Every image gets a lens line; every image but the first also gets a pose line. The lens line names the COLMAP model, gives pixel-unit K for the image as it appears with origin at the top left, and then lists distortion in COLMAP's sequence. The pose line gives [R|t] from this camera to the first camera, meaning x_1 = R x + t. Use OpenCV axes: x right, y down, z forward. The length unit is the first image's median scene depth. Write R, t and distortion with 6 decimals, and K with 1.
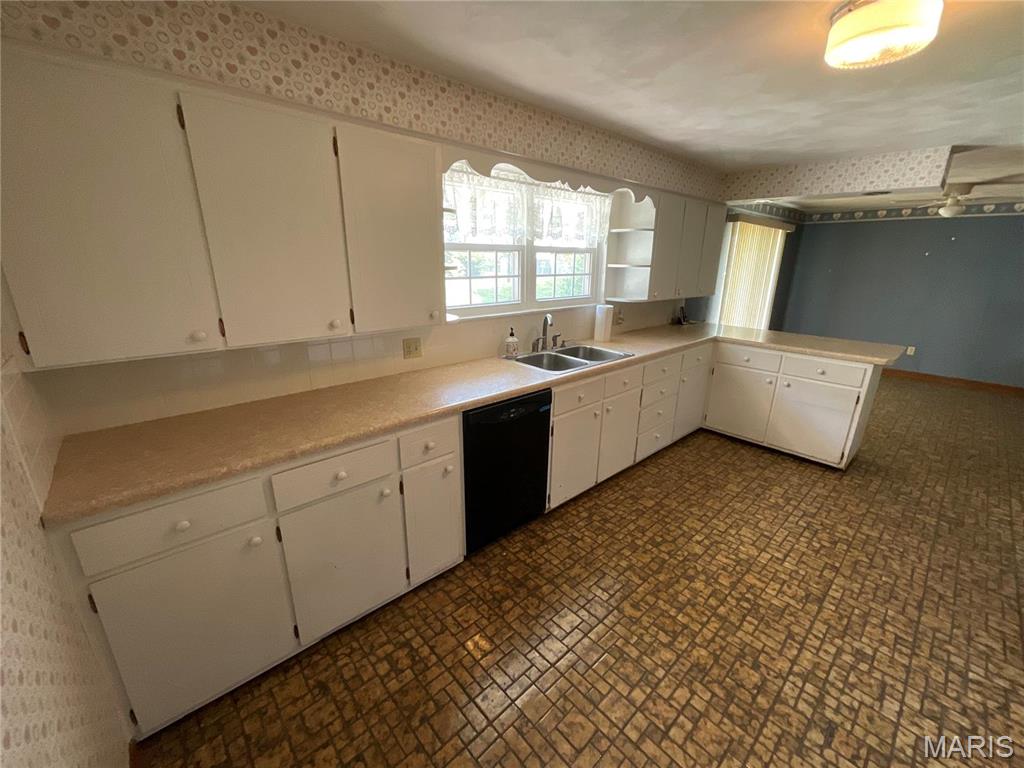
lens RADIAL K [[415.4, 0, 495.4], [0, 415.4, 379.0], [0, 0, 1]] dist [0.001708, 0.000318]
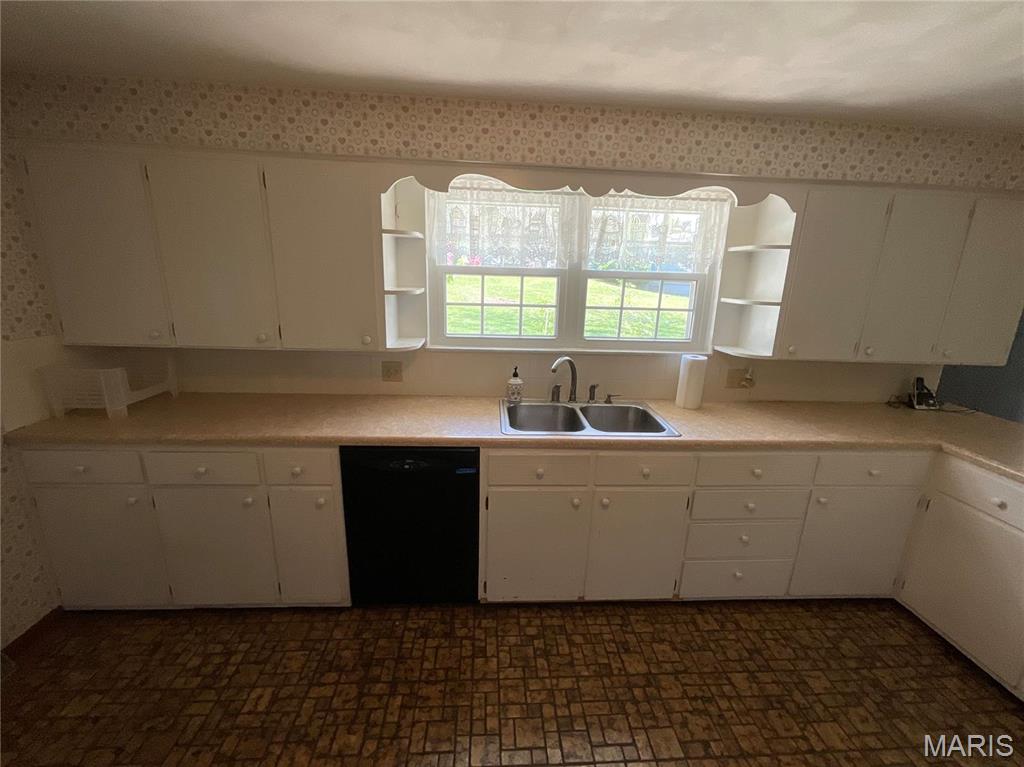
lens RADIAL K [[415.4, 0, 495.4], [0, 415.4, 378.5], [0, 0, 1]] dist [0.001708, 0.000318]
pose [[0.789531, 0.162398, -0.591834, 0.513614], [-0.194020, 0.980943, 0.010337, -0.103351], [0.582235, 0.106666, 0.805993, 0.314944]]
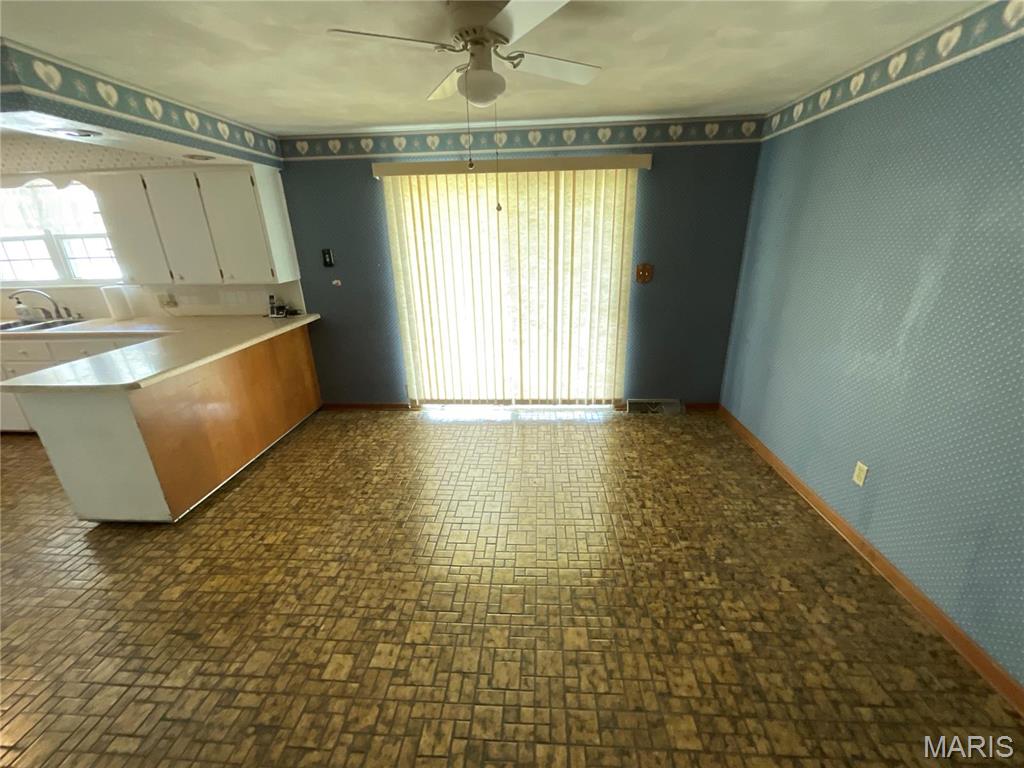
lens RADIAL K [[398.5, 0, 512.0], [0, 398.5, 374.3], [0, 0, 1]] dist [0.000069, -0.000004]
pose [[0.710747, 0.212814, -0.670484, 2.177162], [-0.162063, 0.977038, 0.138319, -0.328632], [0.684524, 0.010351, 0.728917, 1.185784]]
